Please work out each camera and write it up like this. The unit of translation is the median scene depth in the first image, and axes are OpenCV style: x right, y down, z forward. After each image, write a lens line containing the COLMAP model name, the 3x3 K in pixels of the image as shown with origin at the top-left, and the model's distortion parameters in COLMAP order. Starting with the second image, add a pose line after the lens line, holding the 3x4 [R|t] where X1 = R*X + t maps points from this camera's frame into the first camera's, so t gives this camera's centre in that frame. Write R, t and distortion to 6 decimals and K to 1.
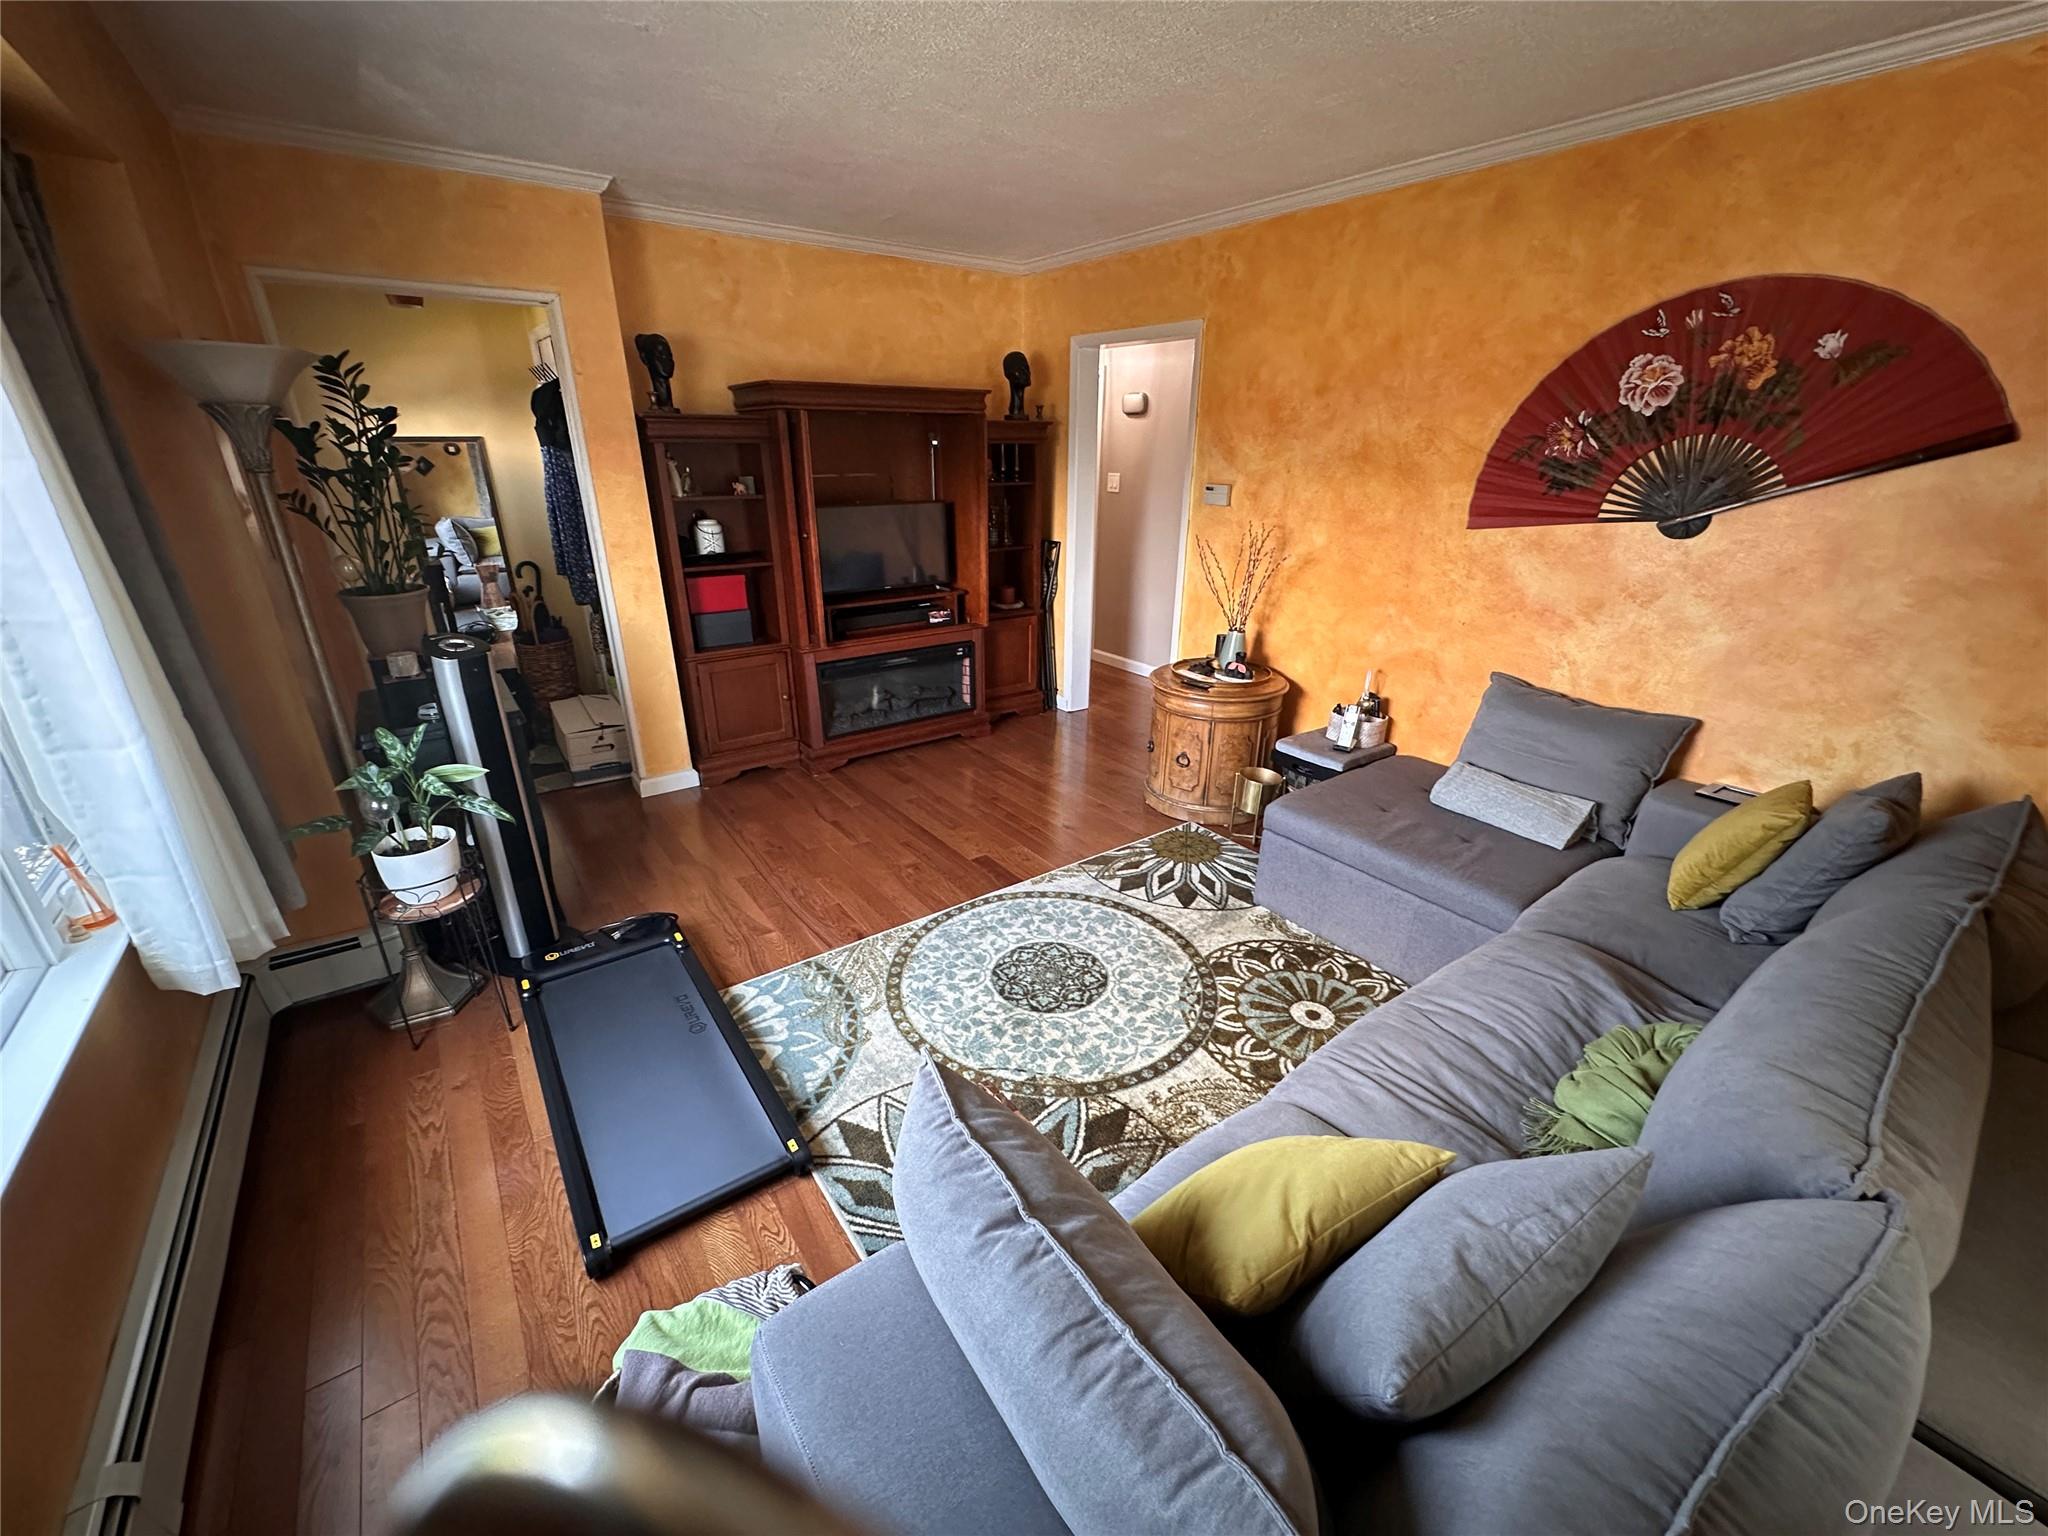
lens RADIAL K [[815.4, 0, 1021.8], [0, 815.4, 764.6], [0, 0, 1]] dist [-0.006136, 0.001138]
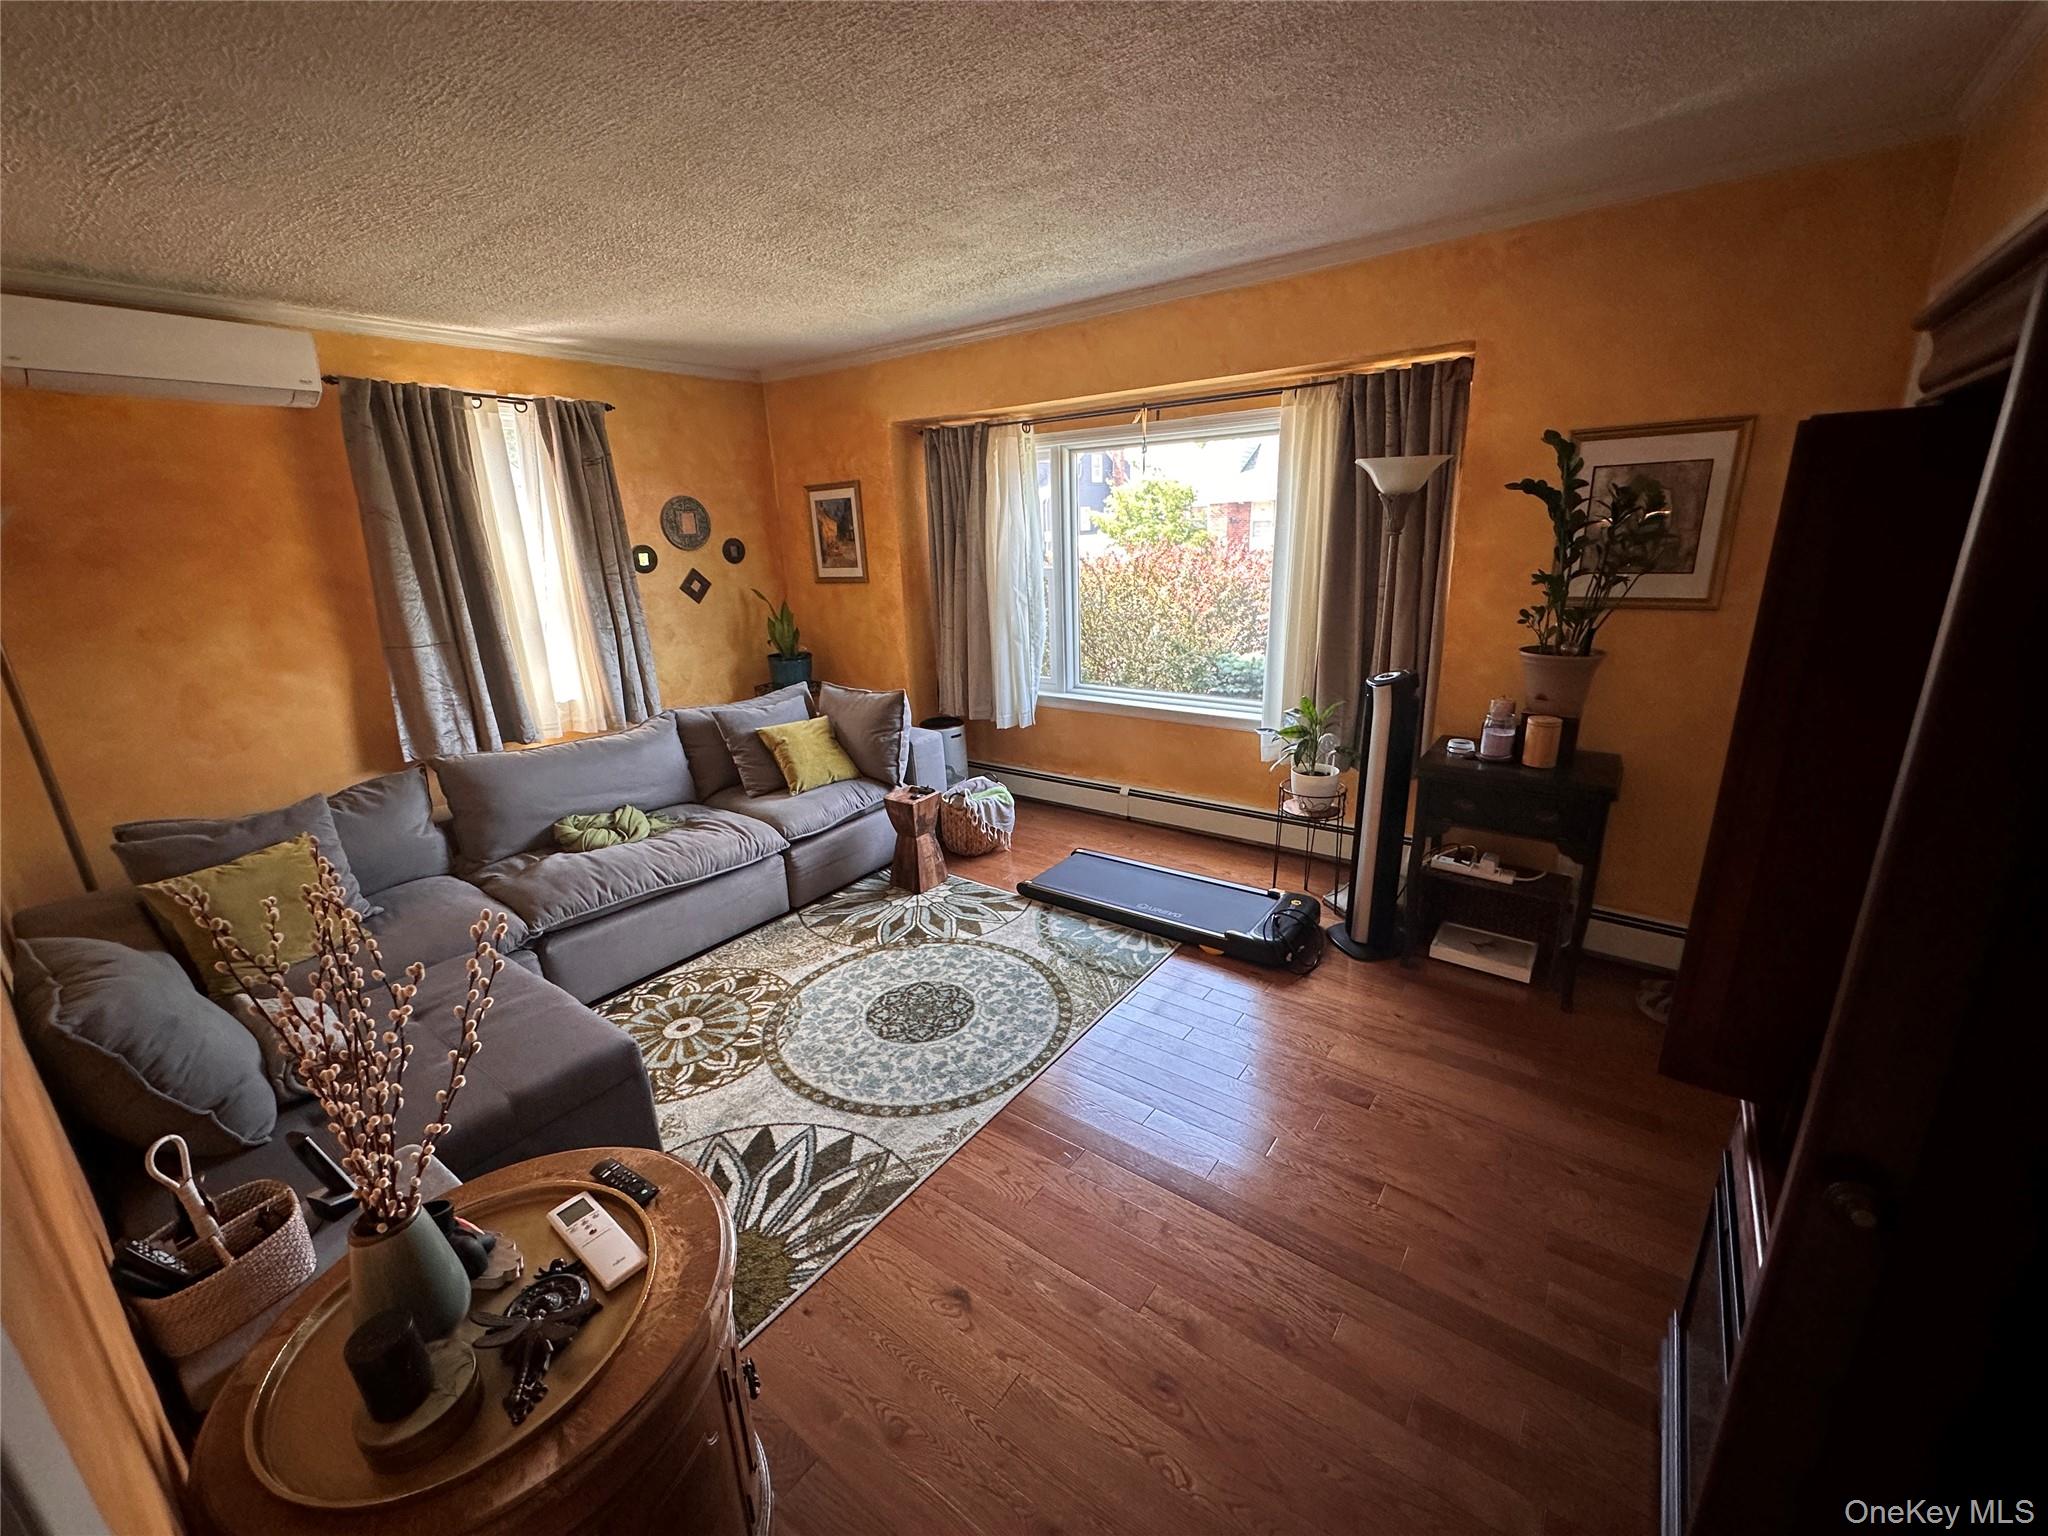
lens RADIAL K [[815.4, 0, 1027.8], [0, 815.4, 763.8], [0, 0, 1]] dist [-0.006136, 0.001138]
pose [[-0.954269, 0.111773, -0.277267, 0.141688], [-0.081273, 0.795544, 0.600420, -0.579922], [0.287689, 0.595497, -0.750079, 1.453996]]
